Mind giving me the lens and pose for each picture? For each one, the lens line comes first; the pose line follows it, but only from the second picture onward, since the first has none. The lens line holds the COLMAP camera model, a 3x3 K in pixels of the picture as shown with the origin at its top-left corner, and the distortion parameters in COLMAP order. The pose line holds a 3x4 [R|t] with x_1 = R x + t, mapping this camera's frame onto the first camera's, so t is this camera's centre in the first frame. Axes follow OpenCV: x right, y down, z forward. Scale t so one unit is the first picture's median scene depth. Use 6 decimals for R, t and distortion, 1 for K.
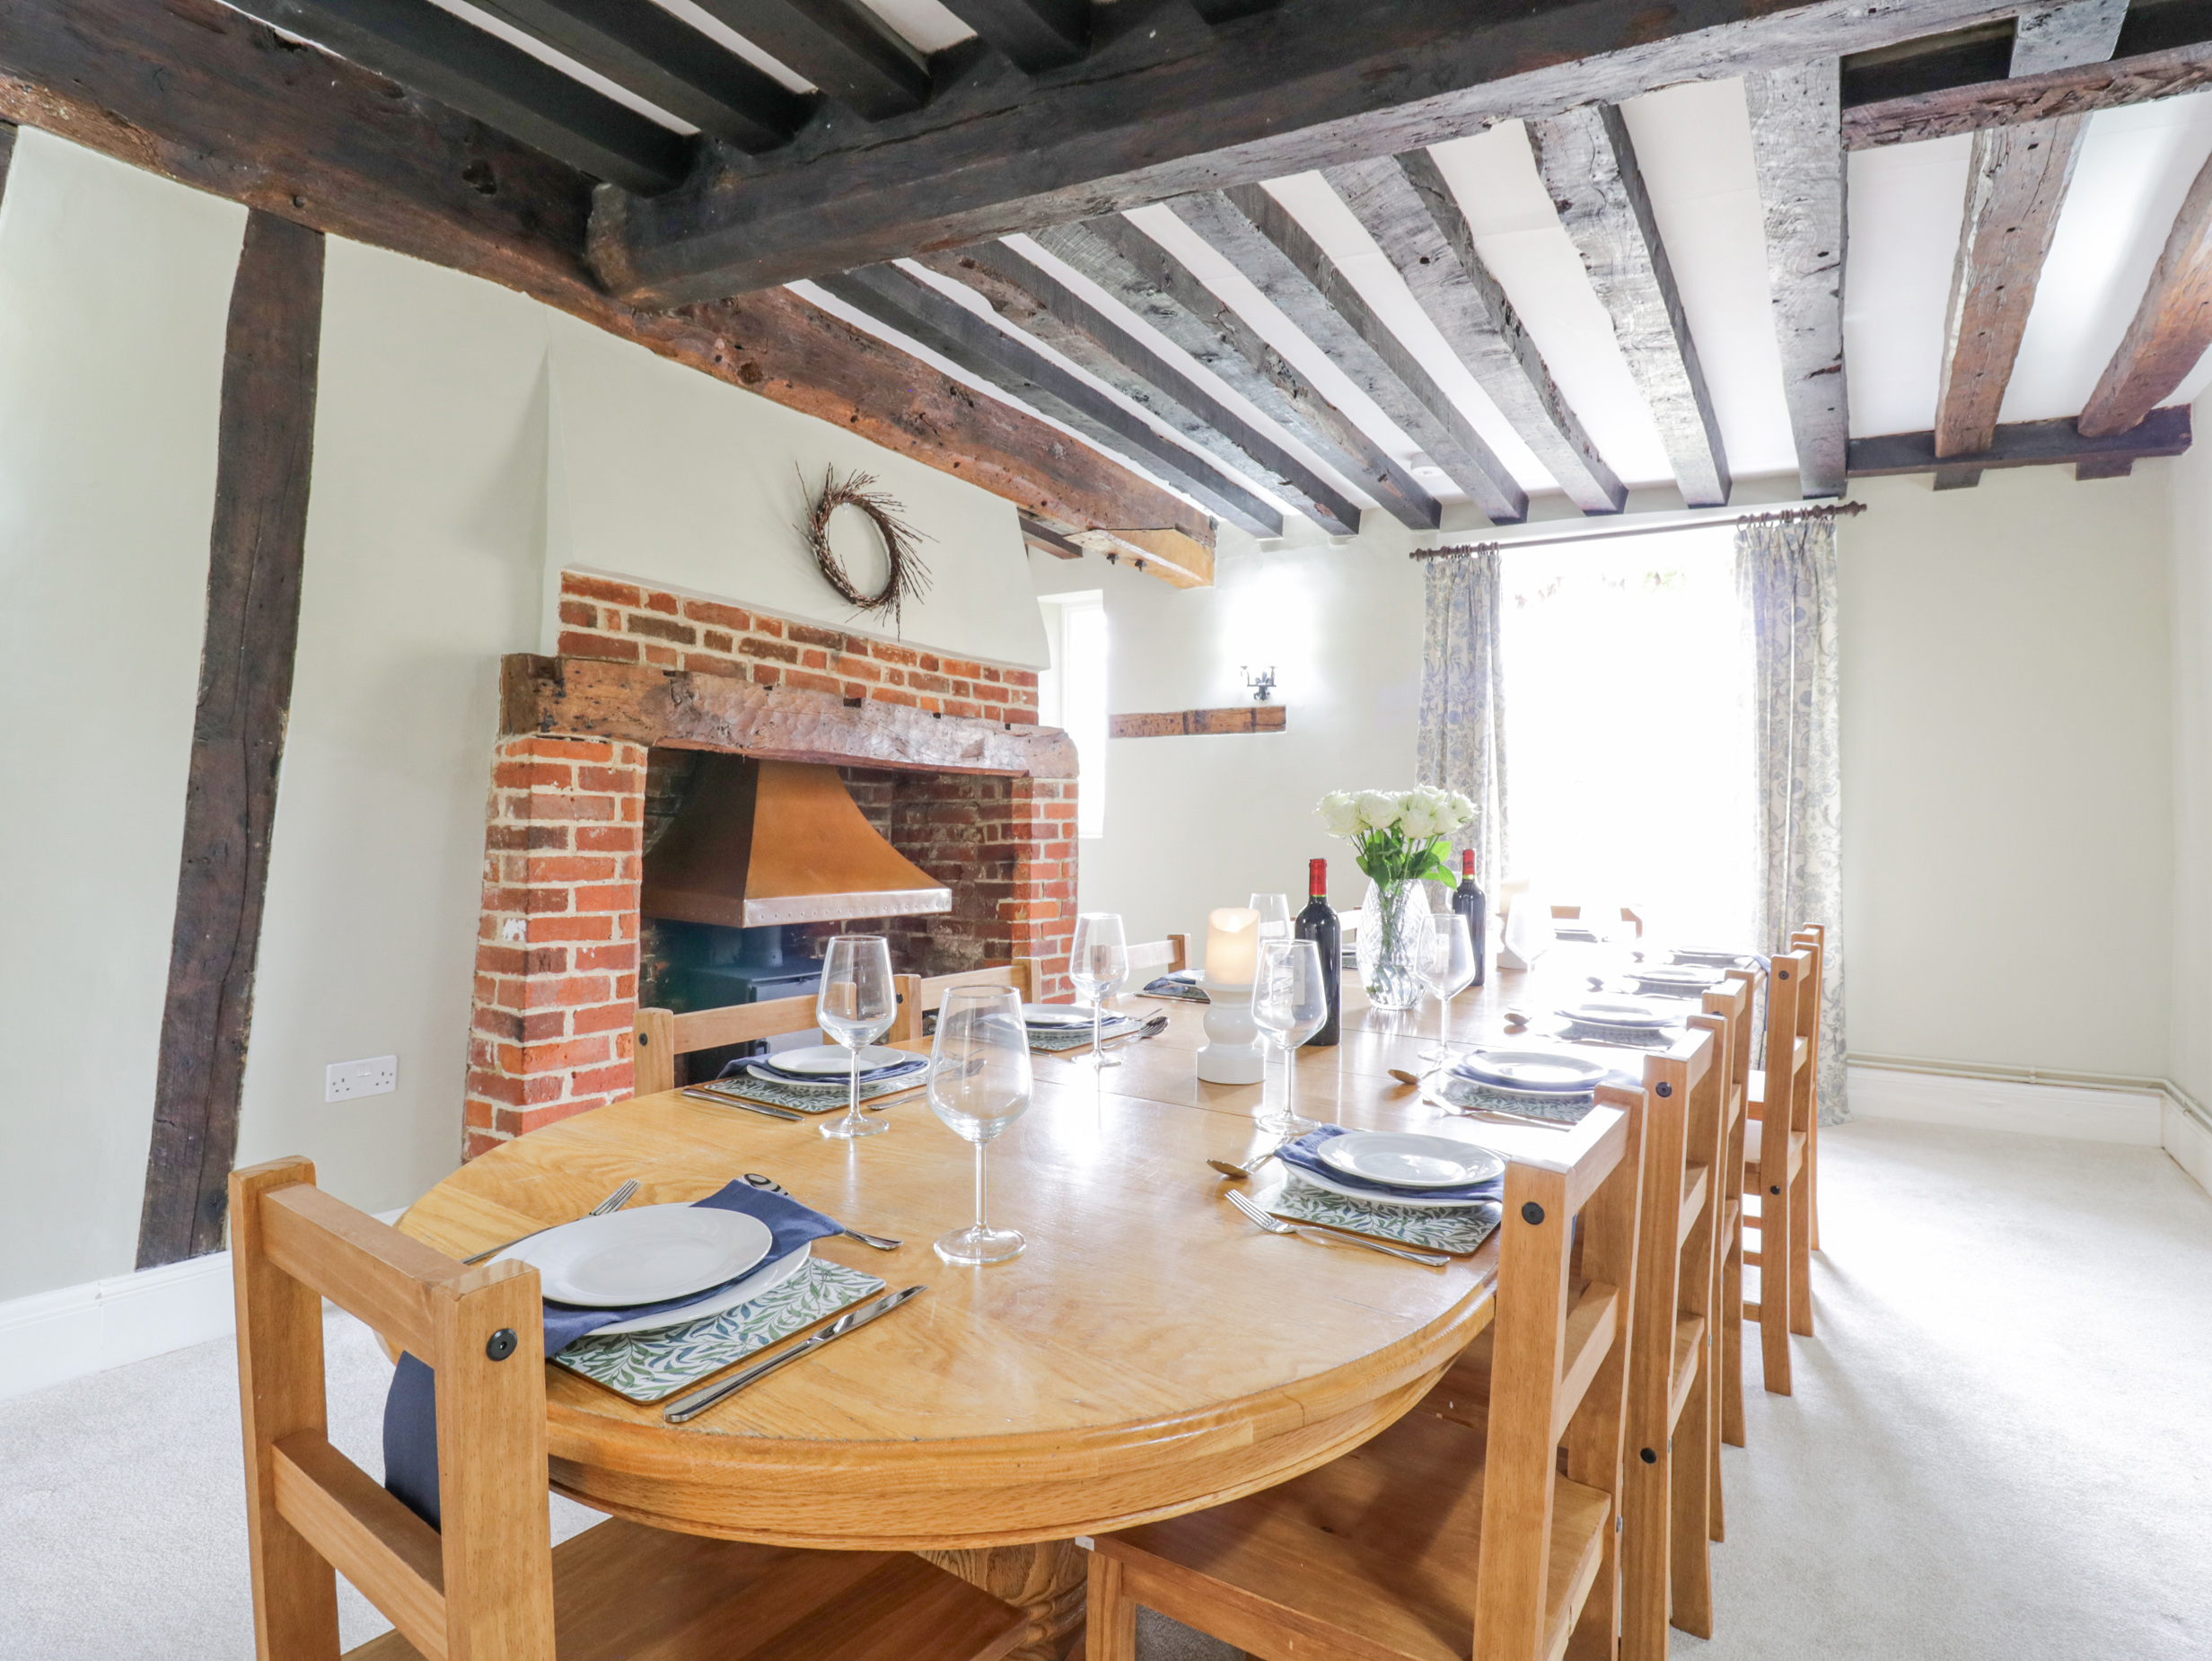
lens RADIAL K [[1157.7, 0, 1108.1], [0, 1157.7, 836.6], [0, 0, 1]] dist [0.000771, -0.002252]
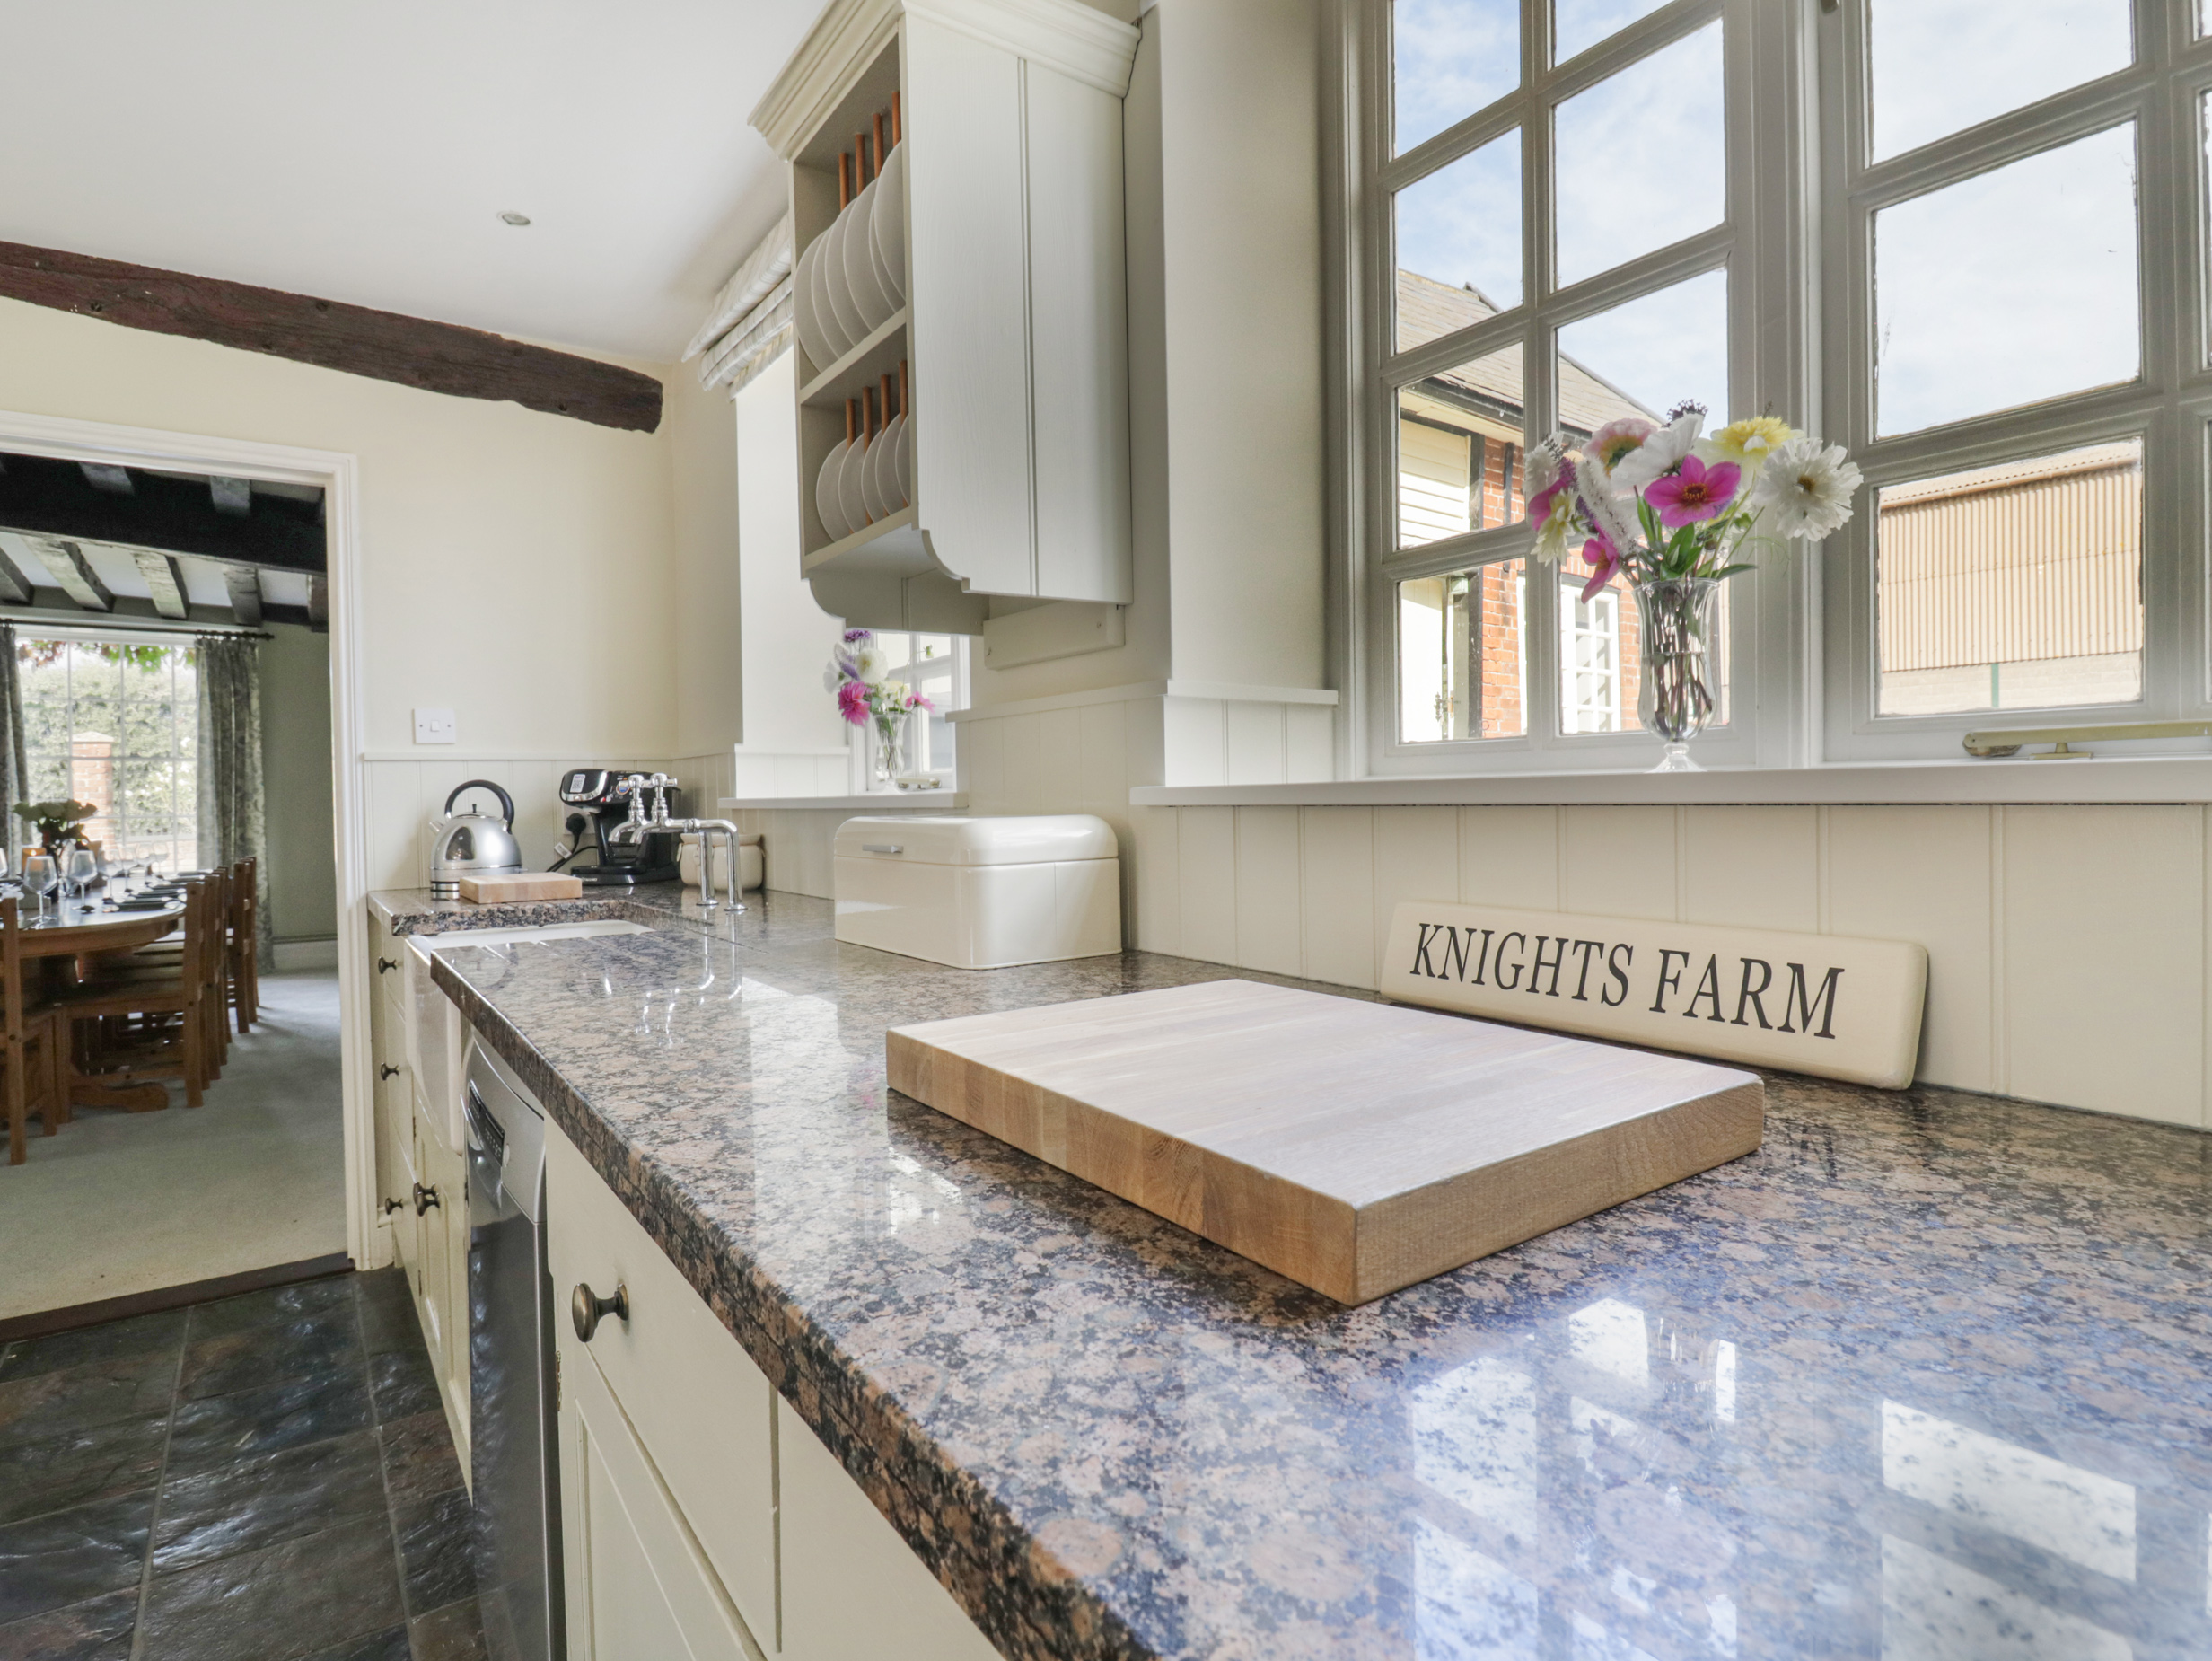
lens RADIAL K [[1157.7, 0, 1109.6], [0, 1157.7, 829.3], [0, 0, 1]] dist [0.000771, -0.002252]
pose [[0.367340, -0.023603, 0.929787, -0.561037], [0.015432, 0.999695, 0.019281, 0.004166], [-0.929959, 0.007266, 0.367592, -0.887293]]
